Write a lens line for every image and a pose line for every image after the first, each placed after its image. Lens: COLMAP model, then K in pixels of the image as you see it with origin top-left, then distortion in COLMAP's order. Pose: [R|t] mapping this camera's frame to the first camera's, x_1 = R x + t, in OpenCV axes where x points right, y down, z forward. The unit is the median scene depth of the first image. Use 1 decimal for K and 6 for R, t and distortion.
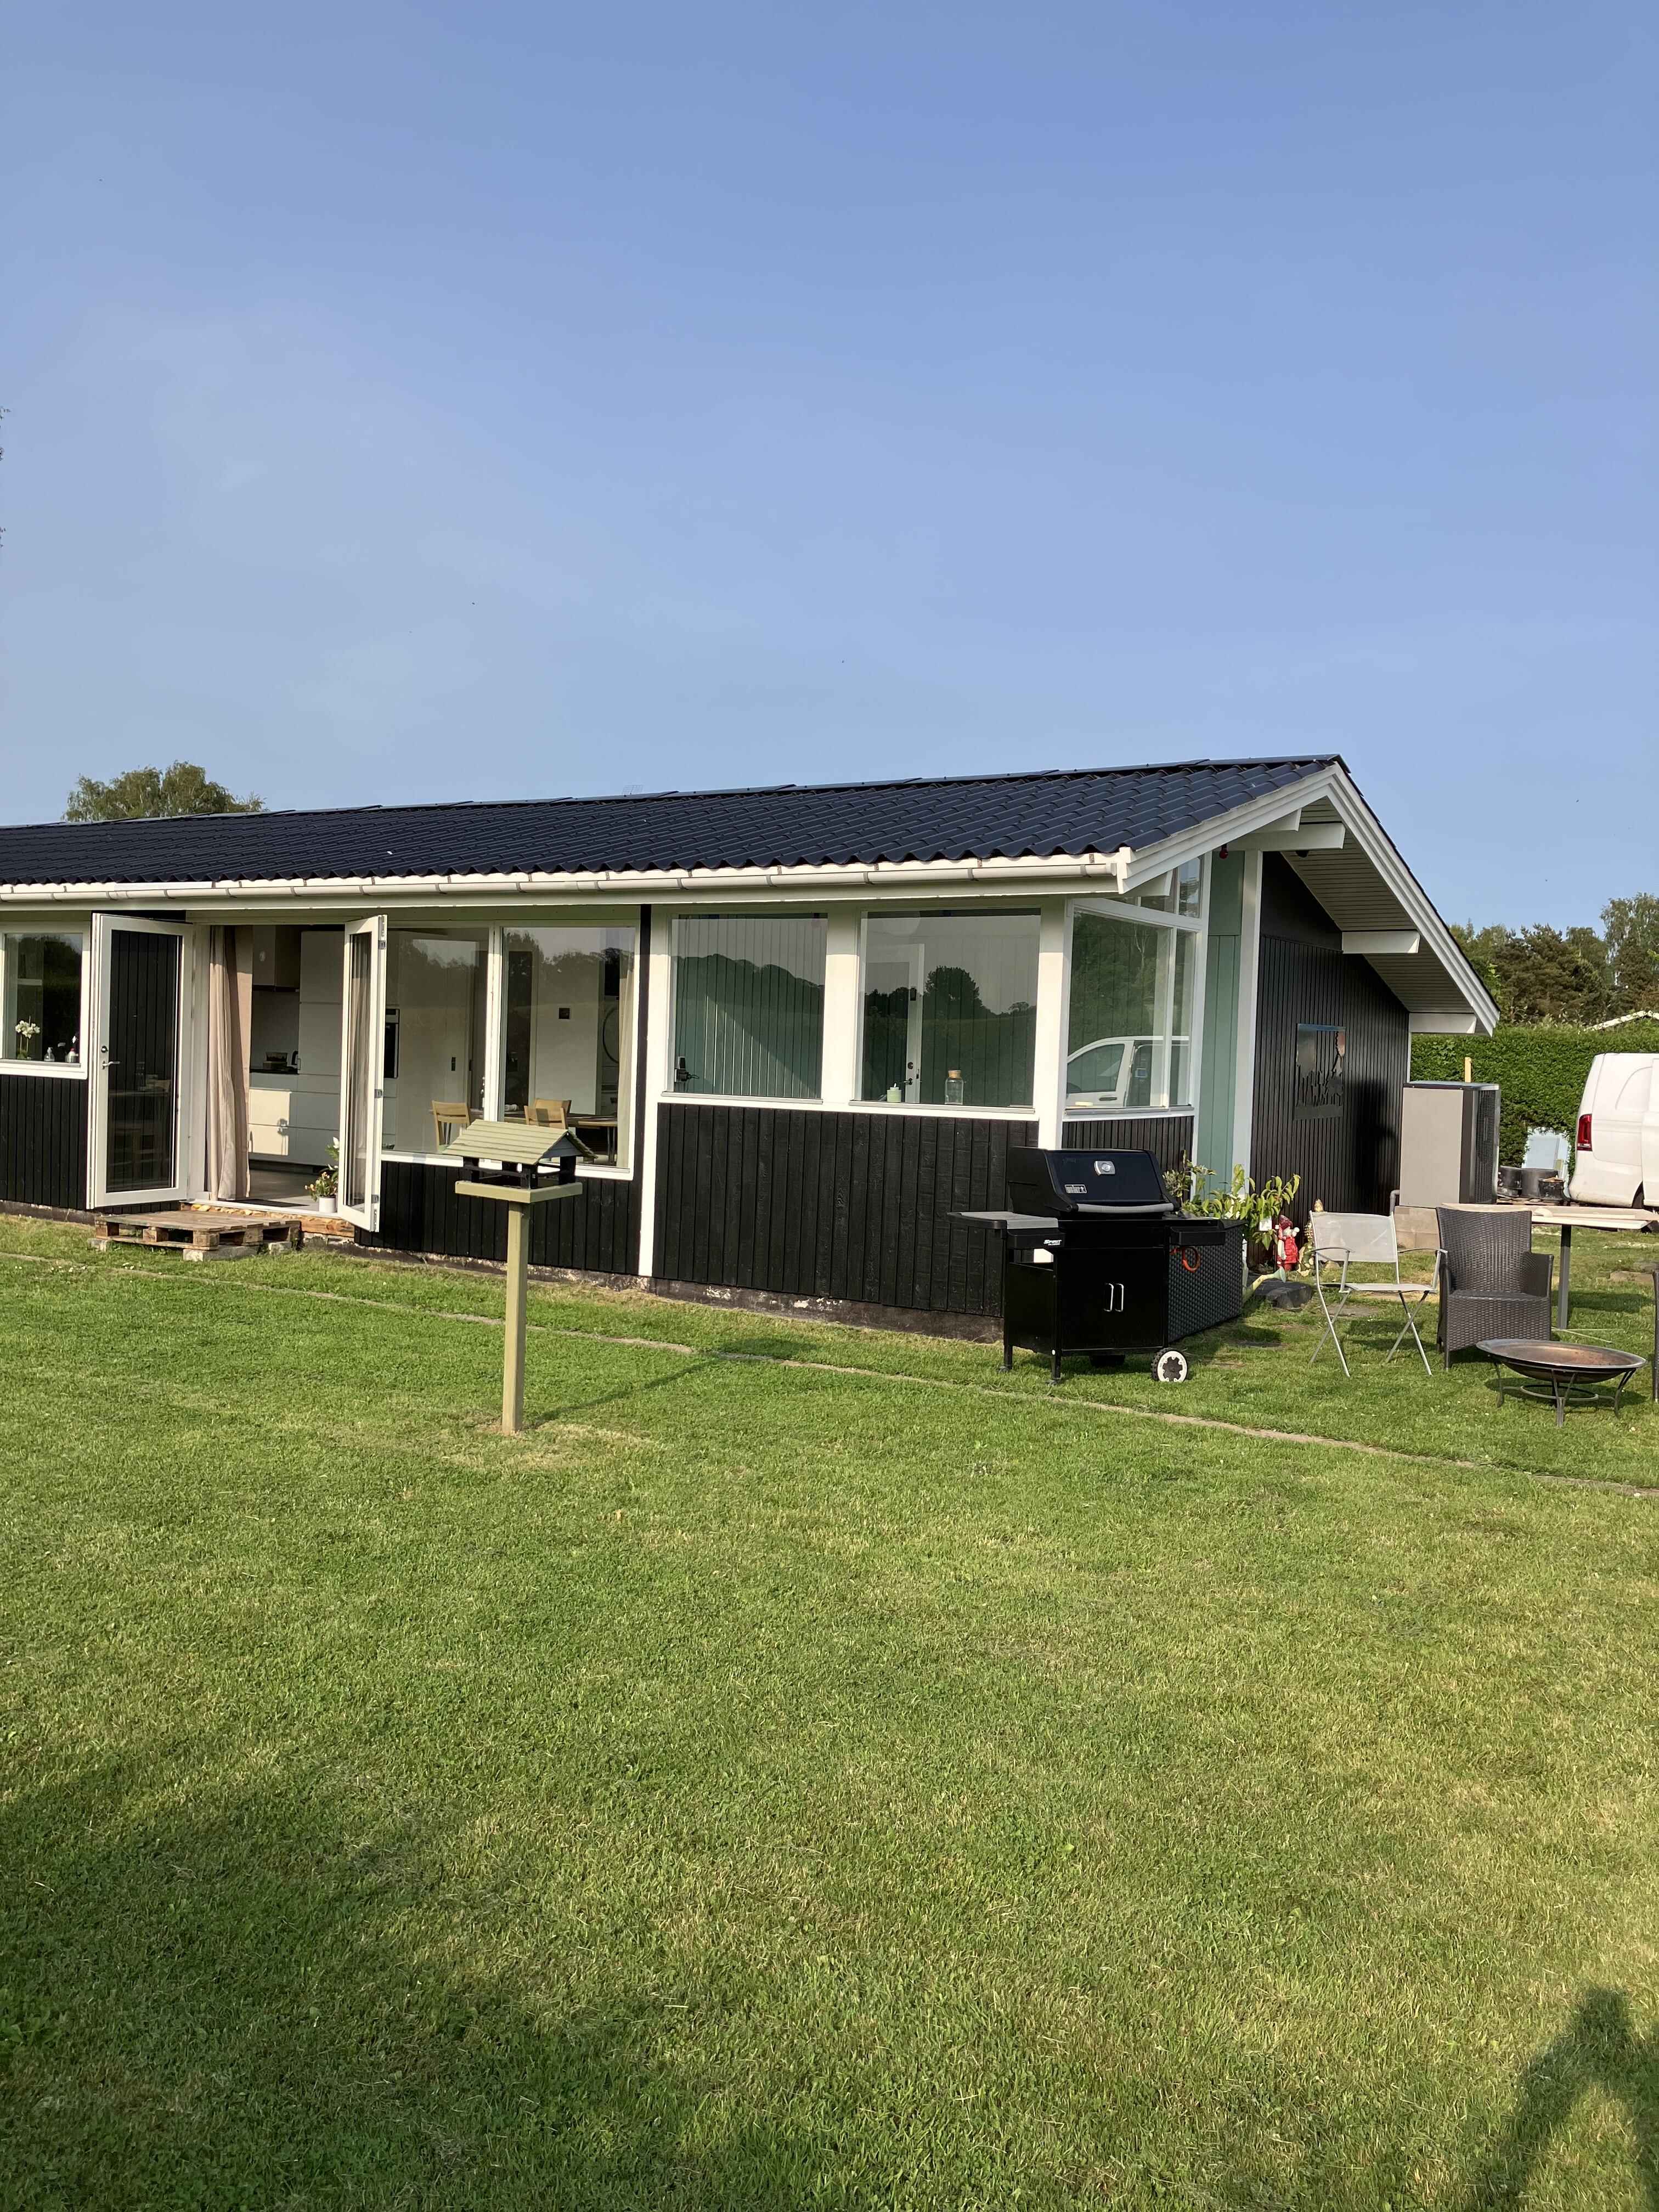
lens RADIAL K [[1813.1, 0, 829.2], [0, 1813.1, 1102.0], [0, 0, 1]] dist [0.018641, -0.009502]
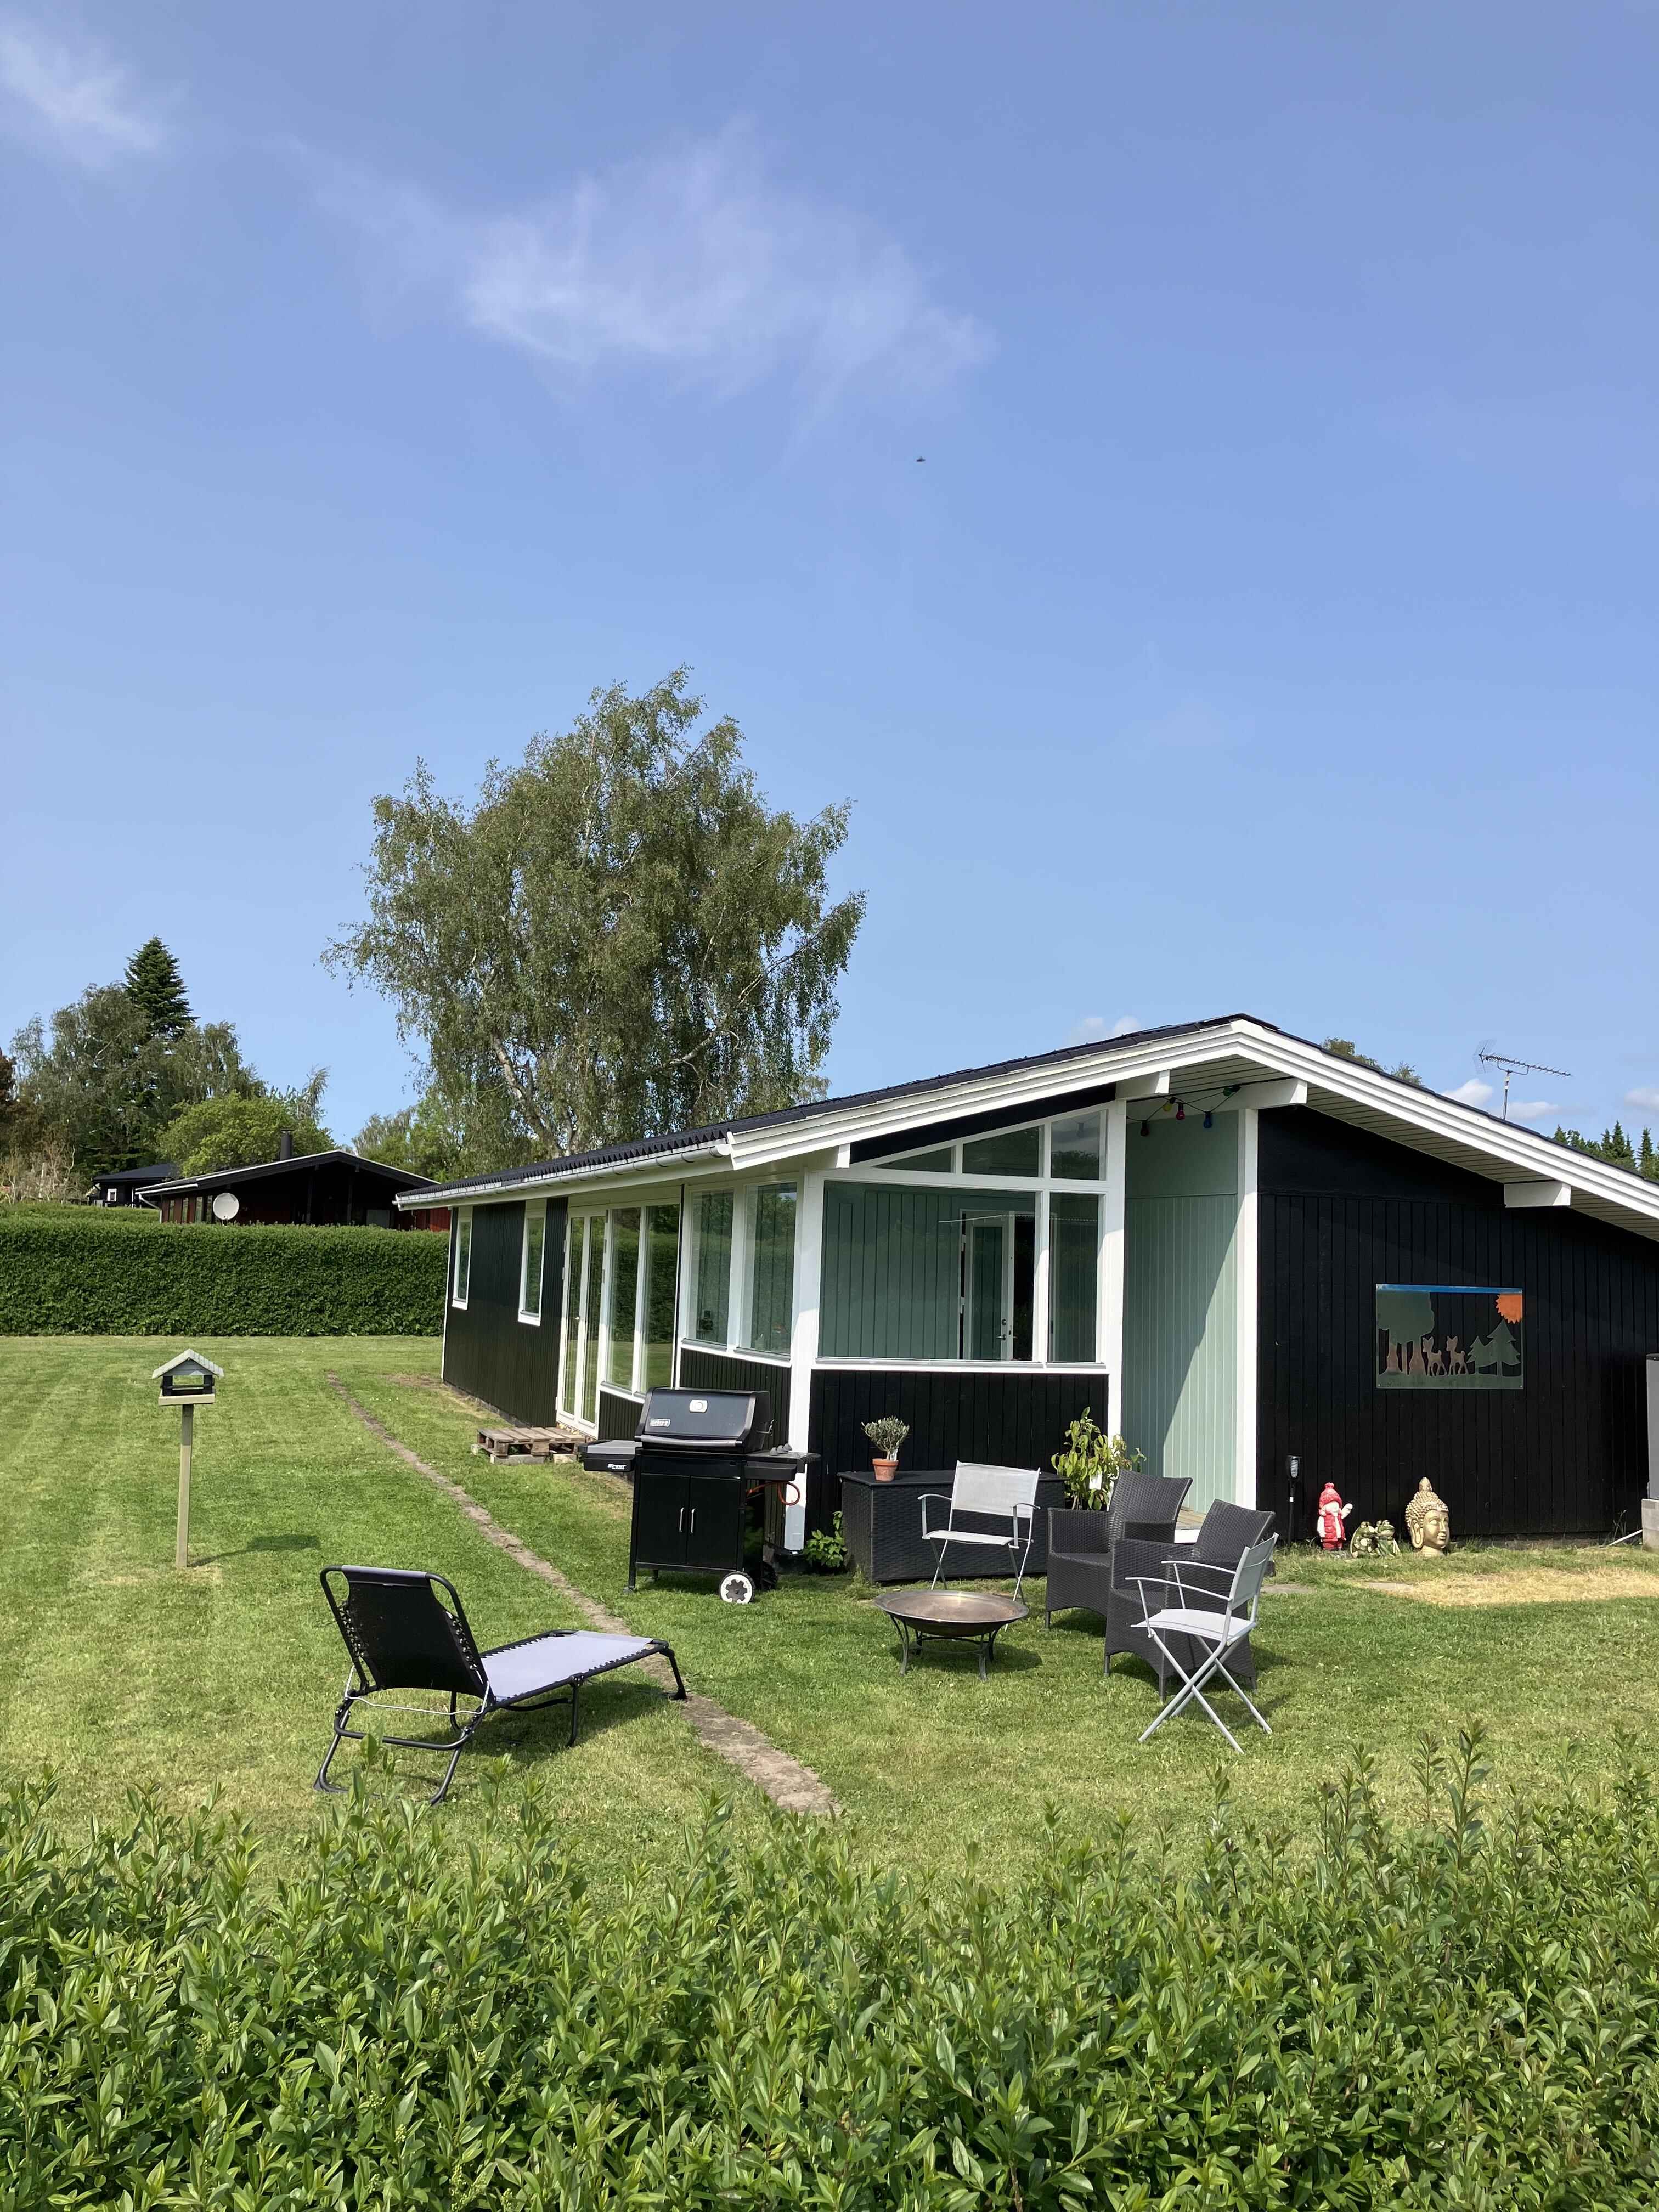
lens RADIAL K [[1813.1, 0, 829.2], [0, 1813.1, 1107.3], [0, 0, 1]] dist [0.018641, -0.009502]
pose [[0.793947, -0.056833, -0.605325, 0.927430], [-0.029893, 0.990768, -0.132229, -0.002285], [0.607252, 0.123077, 0.784919, 0.117193]]
